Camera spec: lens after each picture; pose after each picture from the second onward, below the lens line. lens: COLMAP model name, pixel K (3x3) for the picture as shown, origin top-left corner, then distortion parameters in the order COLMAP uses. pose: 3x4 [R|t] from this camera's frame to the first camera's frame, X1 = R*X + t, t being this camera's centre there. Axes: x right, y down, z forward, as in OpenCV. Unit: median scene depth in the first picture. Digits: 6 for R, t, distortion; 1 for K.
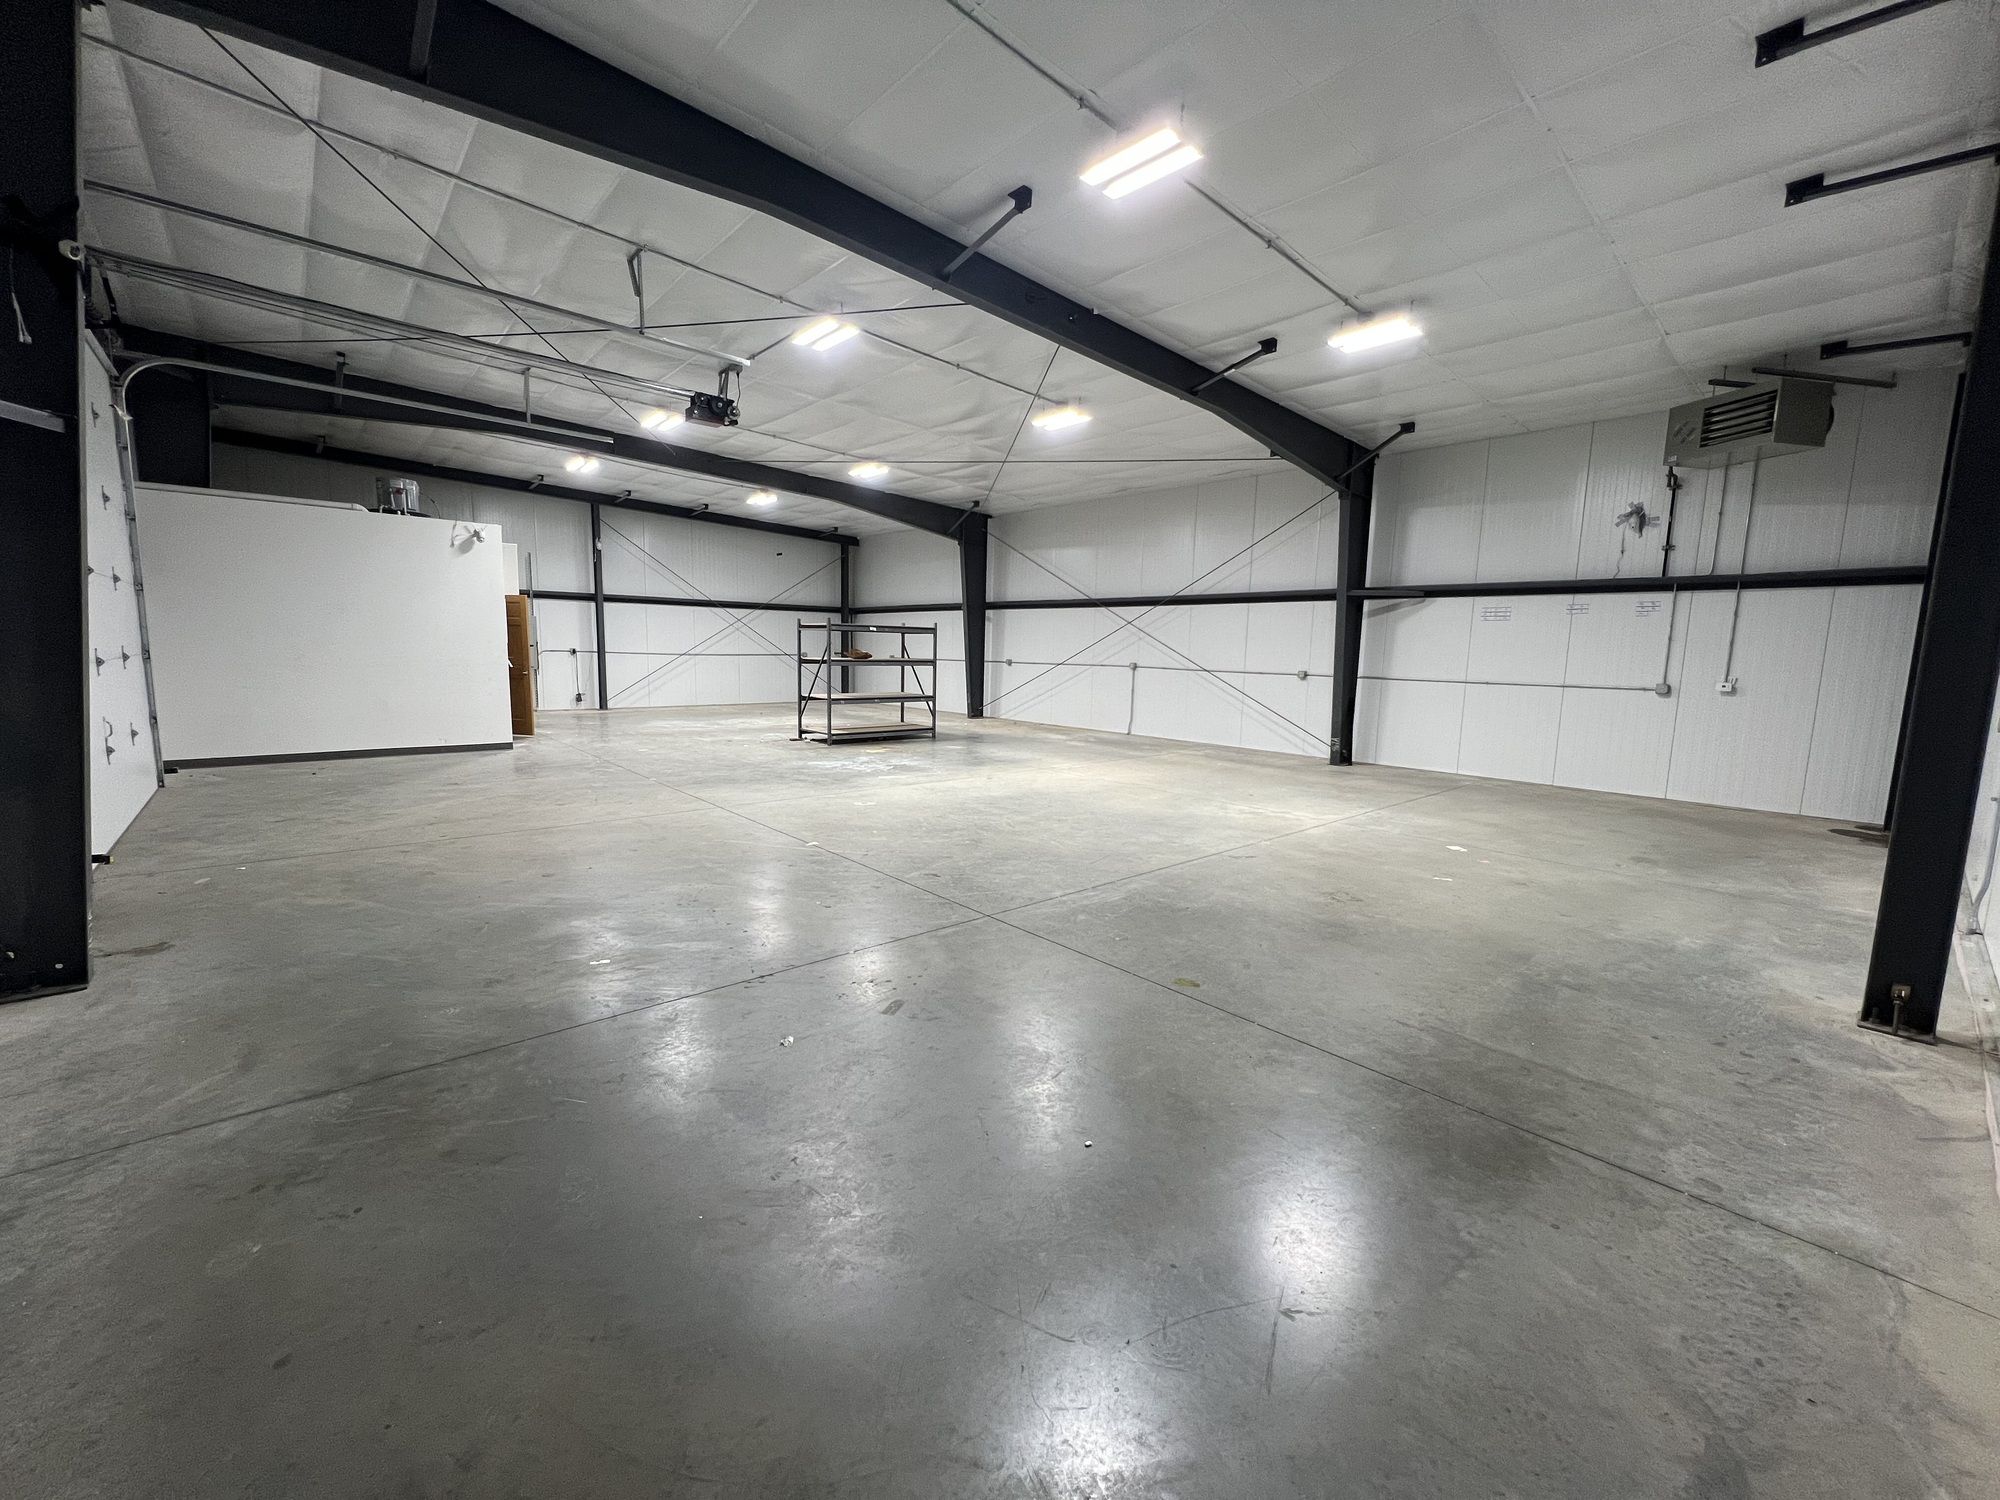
lens RADIAL K [[800.0, 0, 993.5], [0, 800.0, 737.4], [0, 0, 1]] dist [0.000052, 0.000330]
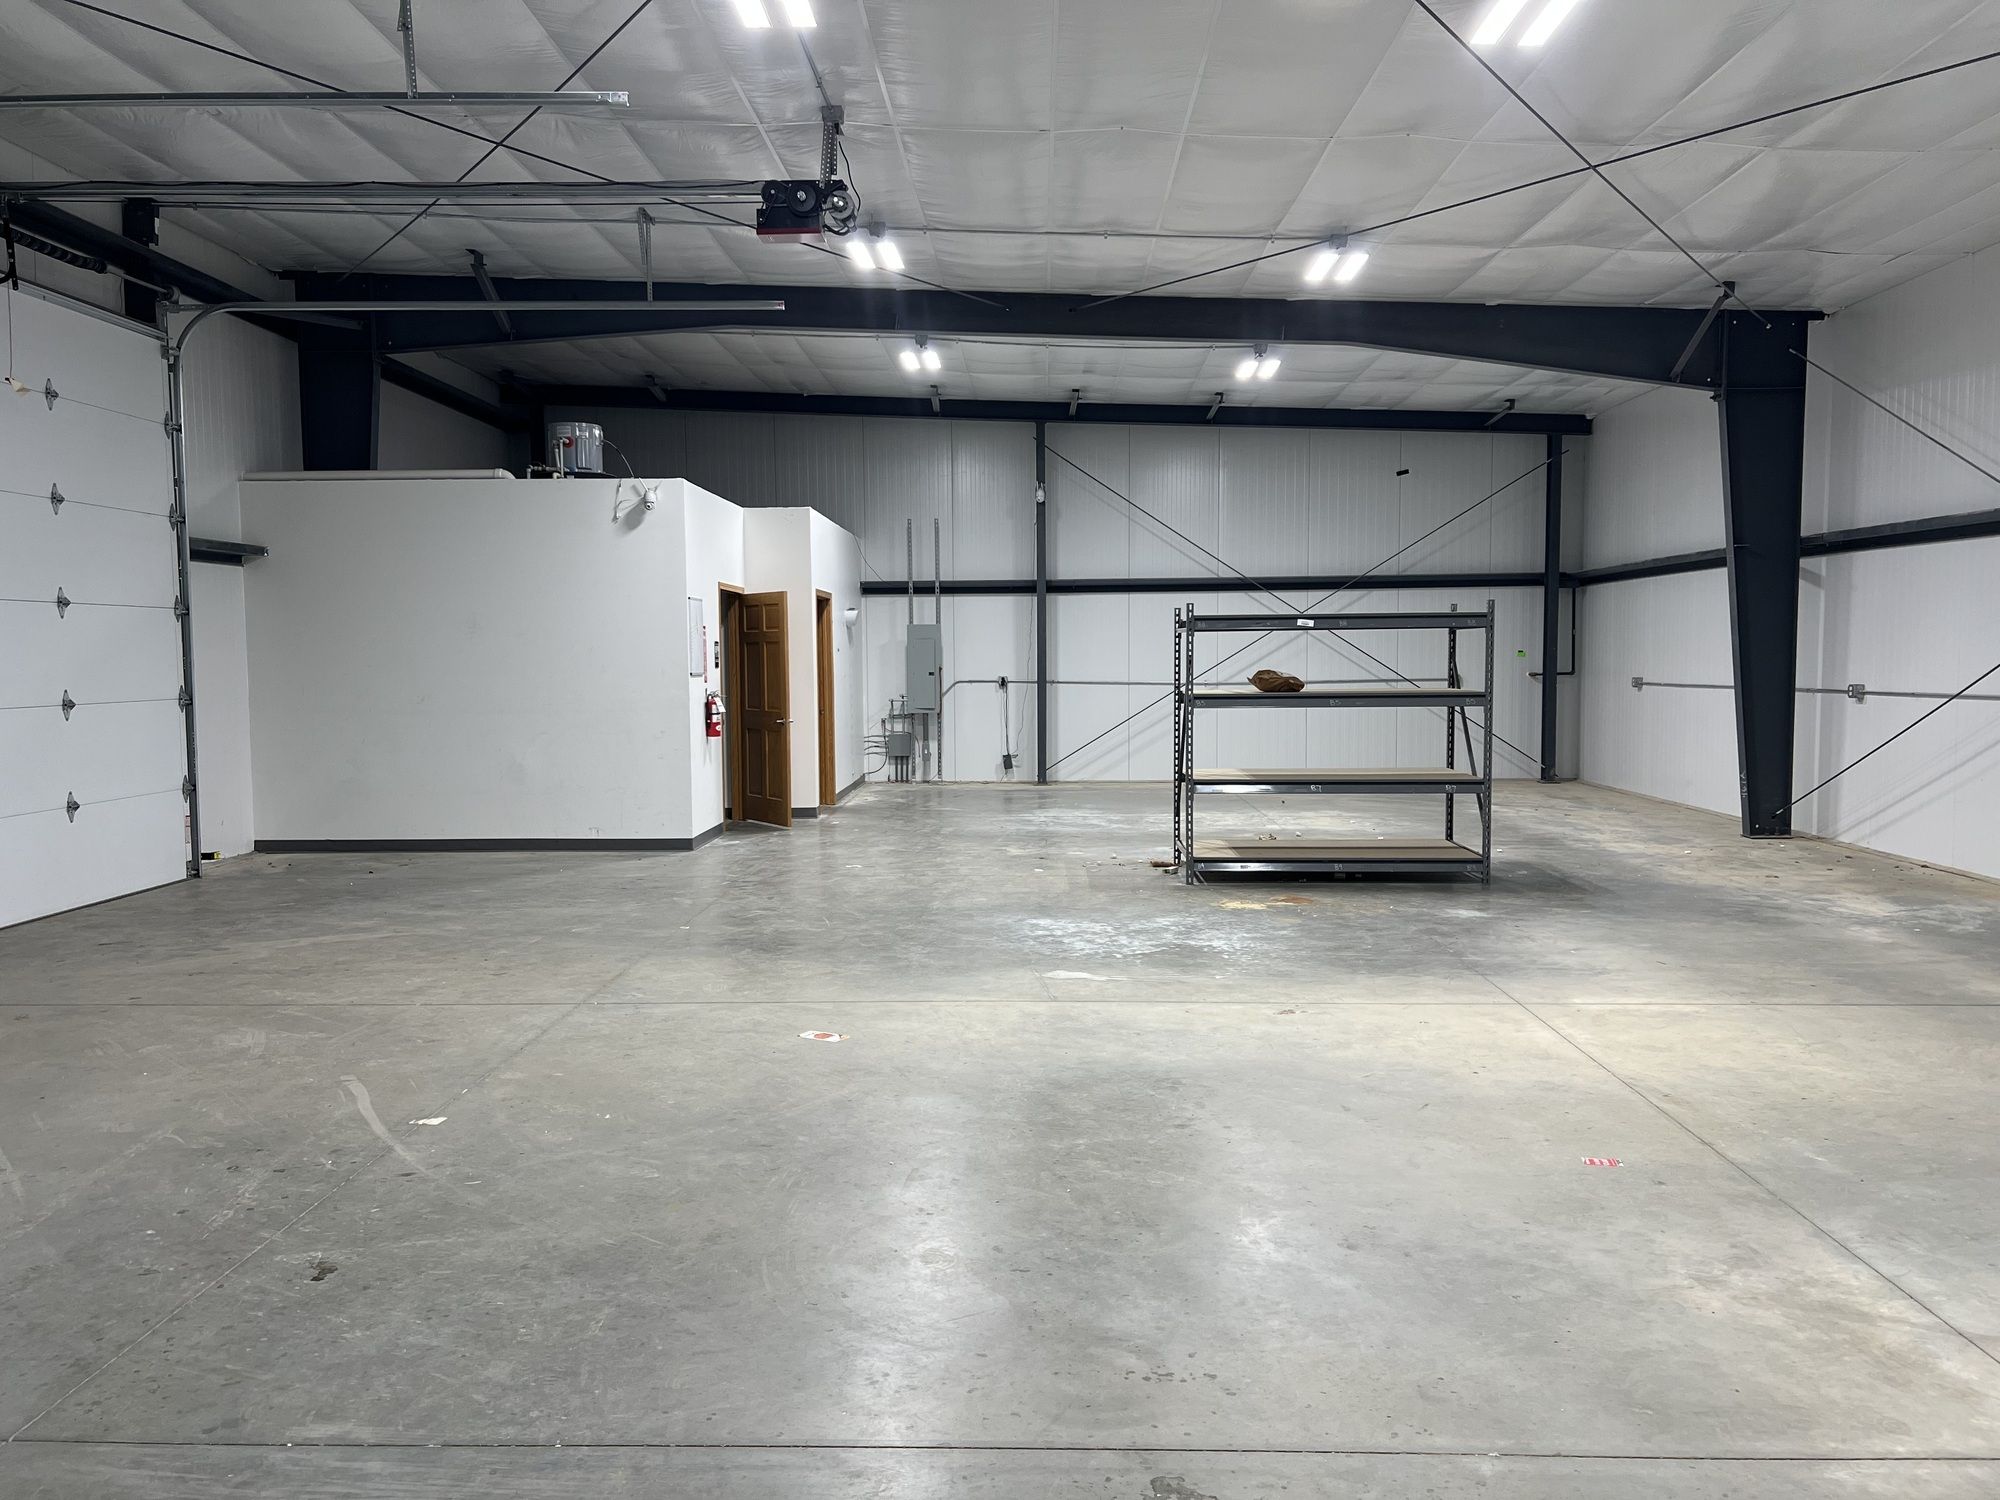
lens RADIAL K [[1502.5, 0, 1004.5], [0, 1502.5, 747.5], [0, 0, 1]] dist [0.042461, -0.041297]
pose [[0.731086, 0.015186, -0.682117, 0.266208], [-0.053510, 0.997949, -0.035134, -0.028325], [0.680184, 0.062185, 0.730399, 0.275496]]
